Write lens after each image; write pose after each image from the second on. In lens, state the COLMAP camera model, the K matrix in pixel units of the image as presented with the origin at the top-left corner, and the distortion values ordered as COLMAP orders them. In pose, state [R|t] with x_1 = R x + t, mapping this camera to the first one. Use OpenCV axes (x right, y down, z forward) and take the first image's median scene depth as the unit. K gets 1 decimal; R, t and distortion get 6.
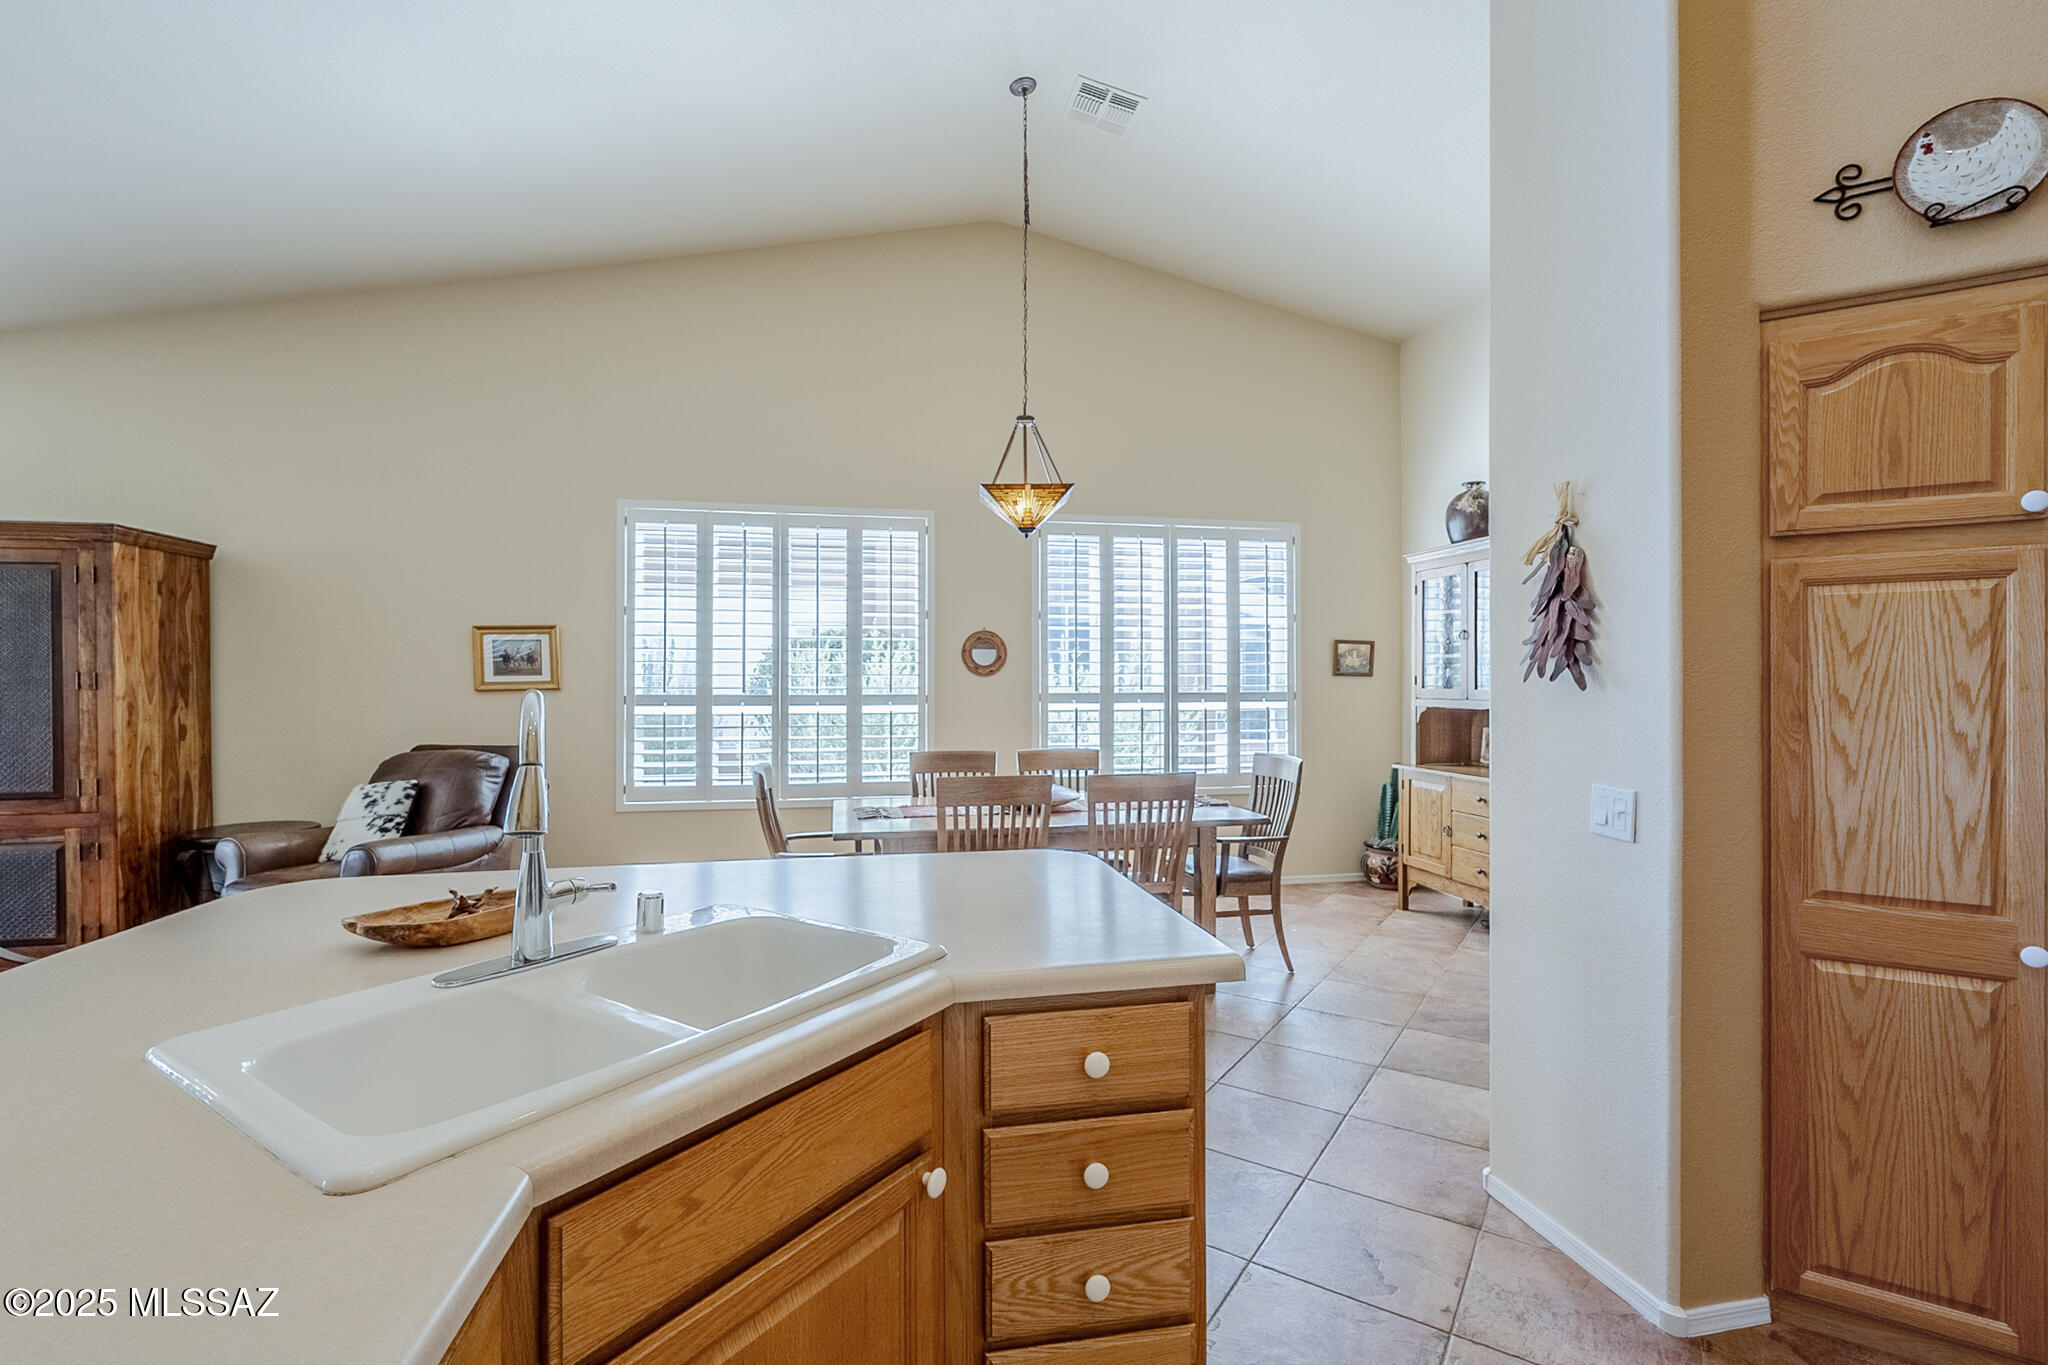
lens RADIAL K [[919.9, 0, 1027.4], [0, 919.9, 682.4], [0, 0, 1]] dist [-0.002760, -0.000431]
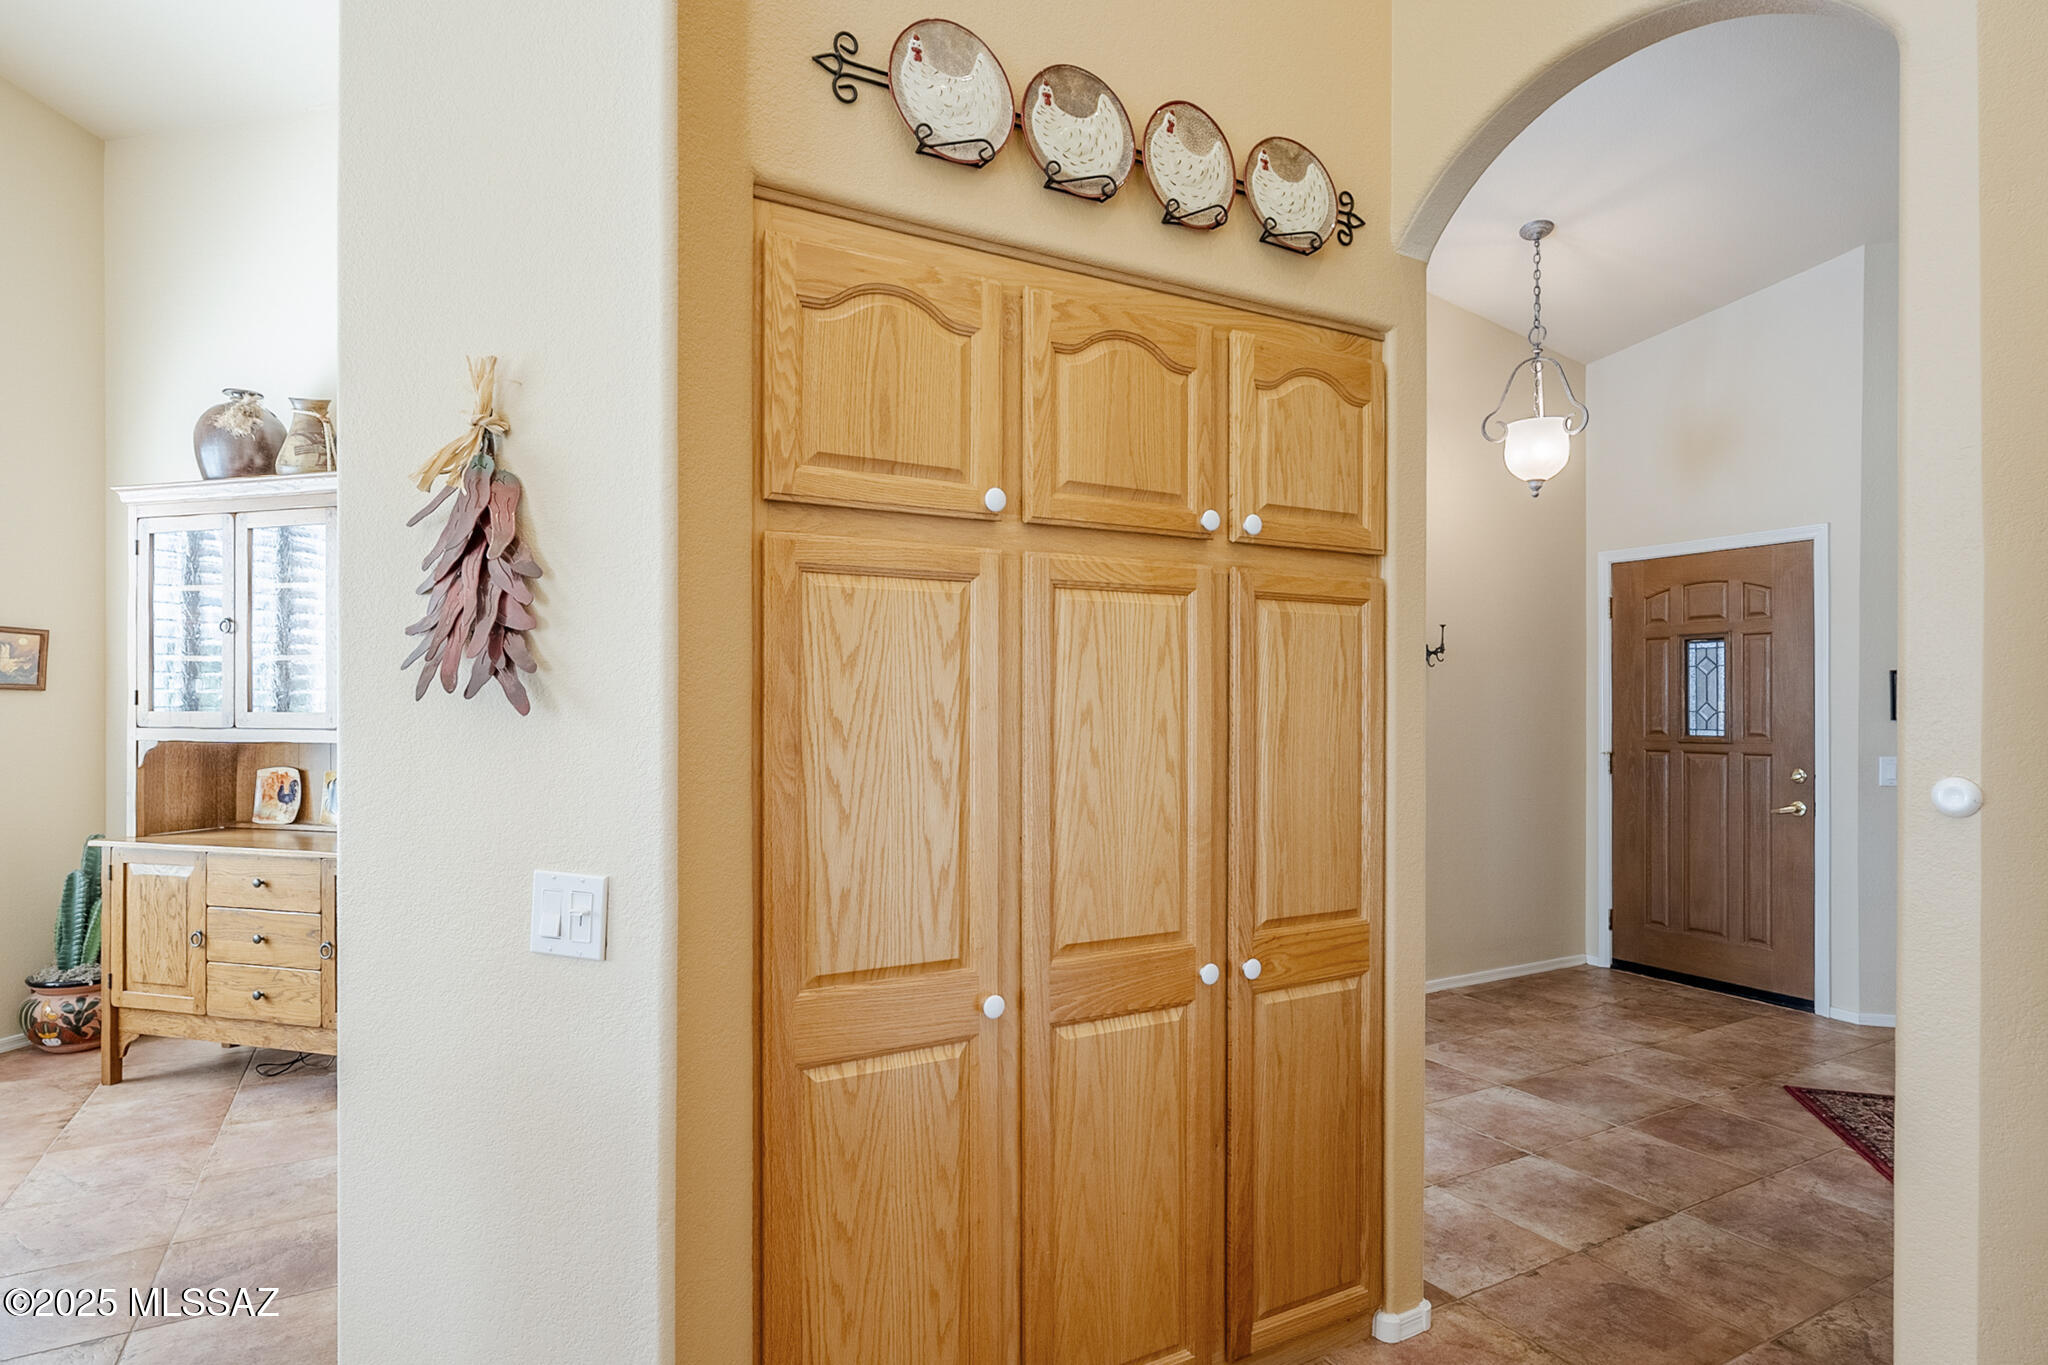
lens RADIAL K [[1095.0, 0, 1022.6], [0, 1095.0, 699.5], [0, 0, 1]] dist [-0.002653, -0.000035]
pose [[0.457192, 0.001834, 0.889366, 0.059836], [-0.000622, 0.999998, -0.001742, 0.000066], [-0.889368, 0.000243, 0.457192, 0.184820]]
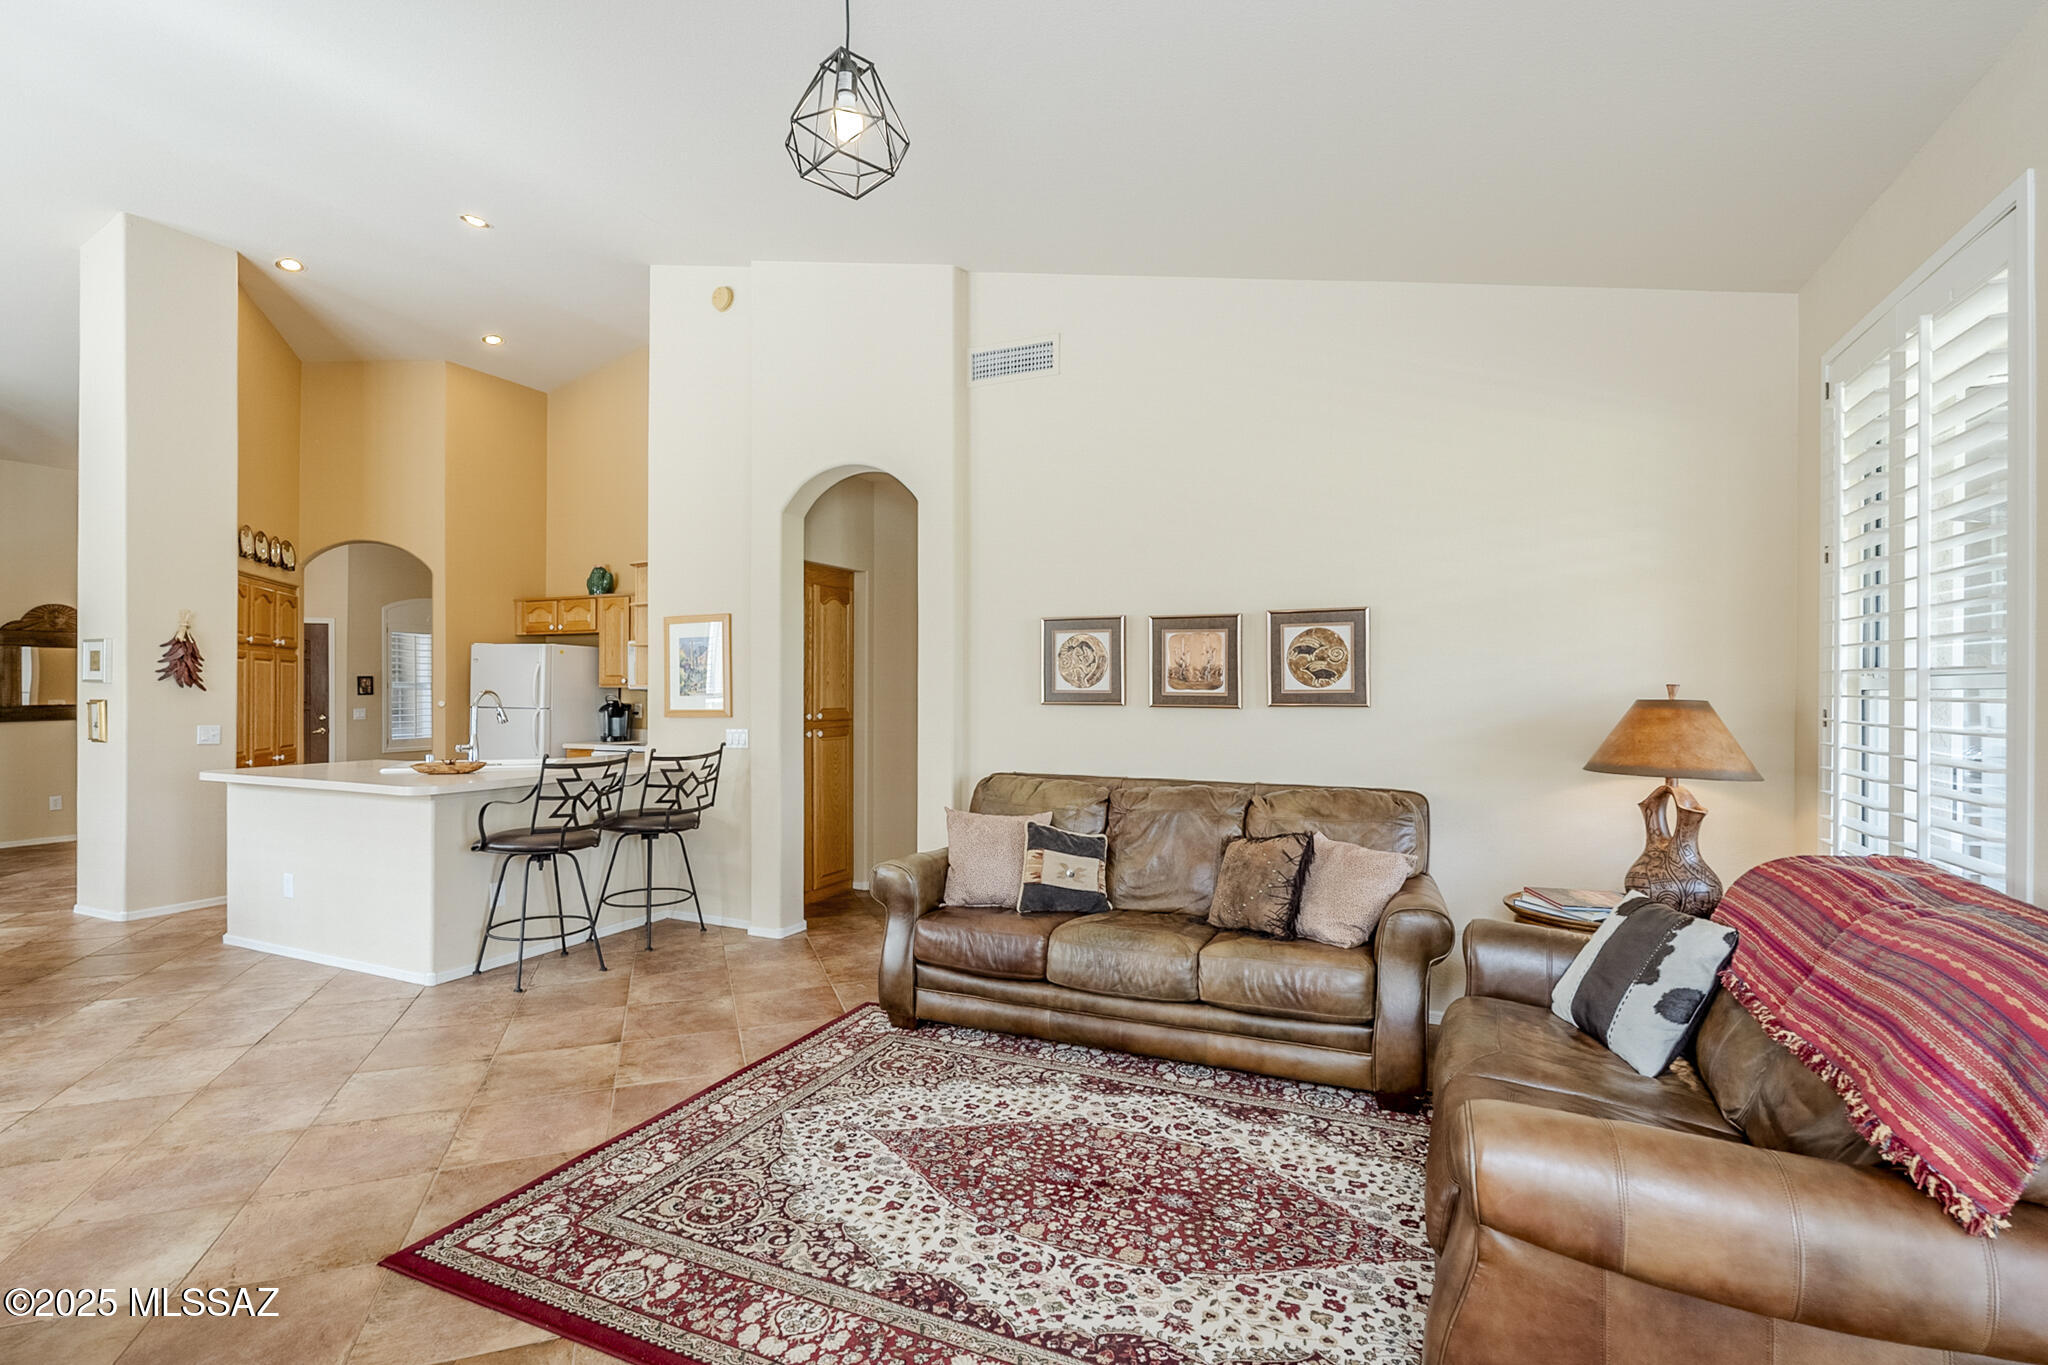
lens RADIAL K [[919.9, 0, 1013.4], [0, 919.9, 688.8], [0, 0, 1]] dist [-0.002760, -0.000431]
pose [[-0.806948, 0.000625, 0.590622, -1.378092], [-0.000201, 0.999999, -0.001333, 0.005234], [-0.590623, -0.001194, -0.806947, 0.845100]]
